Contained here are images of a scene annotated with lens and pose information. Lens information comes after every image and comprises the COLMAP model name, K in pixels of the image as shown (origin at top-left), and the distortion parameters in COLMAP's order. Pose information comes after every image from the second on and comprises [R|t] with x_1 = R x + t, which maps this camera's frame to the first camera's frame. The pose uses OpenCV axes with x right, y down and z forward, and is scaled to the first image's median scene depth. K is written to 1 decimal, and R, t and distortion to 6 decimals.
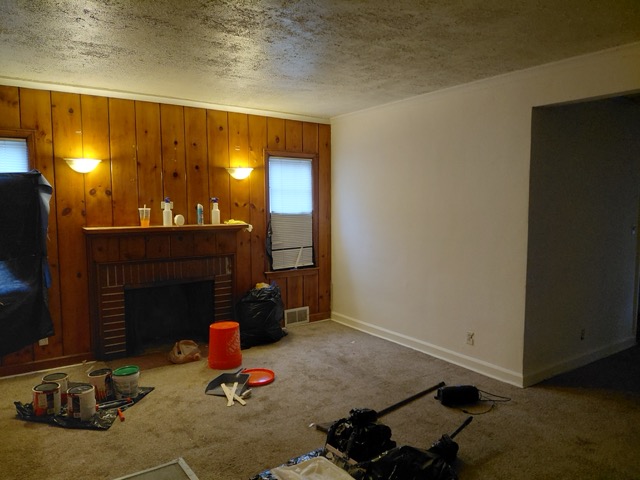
lens RADIAL K [[477.0, 0, 315.9], [0, 477.0, 242.3], [0, 0, 1]] dist [0.080057, -0.149452]
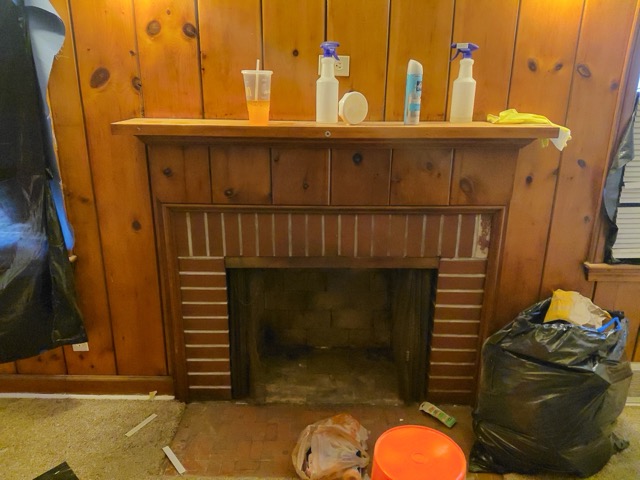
lens RADIAL K [[477.0, 0, 315.9], [0, 477.0, 242.3], [0, 0, 1]] dist [0.080057, -0.149452]
pose [[0.826035, 0.179215, -0.534367, -0.094347], [-0.058095, 0.970123, 0.235554, -0.031026], [0.560617, -0.163531, 0.811767, 0.665308]]
